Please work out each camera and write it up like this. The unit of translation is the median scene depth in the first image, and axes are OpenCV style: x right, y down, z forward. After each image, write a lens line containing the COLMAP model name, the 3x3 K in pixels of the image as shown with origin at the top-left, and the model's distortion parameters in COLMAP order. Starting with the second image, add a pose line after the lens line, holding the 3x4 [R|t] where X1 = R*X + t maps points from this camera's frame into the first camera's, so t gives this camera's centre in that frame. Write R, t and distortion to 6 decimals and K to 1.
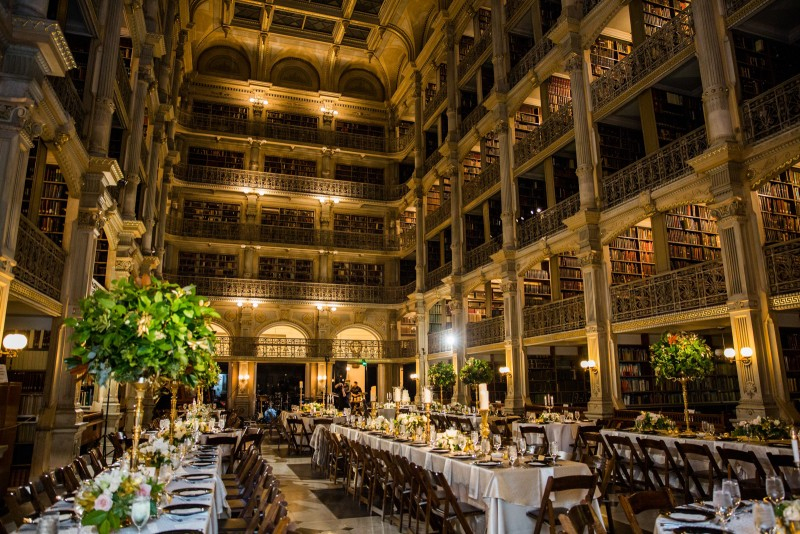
lens RADIAL K [[550.6, 0, 396.3], [0, 550.6, 265.7], [0, 0, 1]] dist [-0.074333, -0.004531]
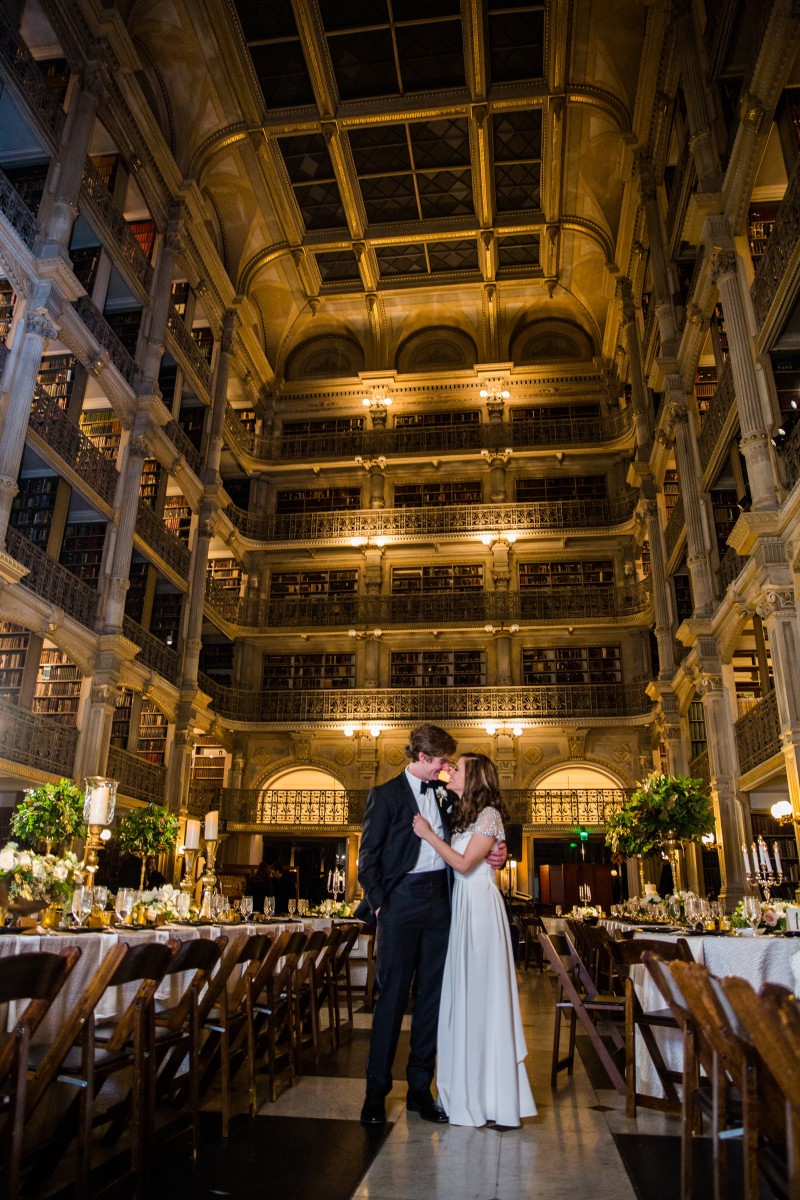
lens RADIAL K [[825.9, 0, 395.9], [0, 825.9, 595.9], [0, 0, 1]] dist [-0.074333, -0.004531]
pose [[0.898769, -0.137967, -0.416149, 0.129736], [0.075241, 0.983651, -0.163611, 0.070553], [0.431919, 0.115737, 0.894456, 0.218191]]
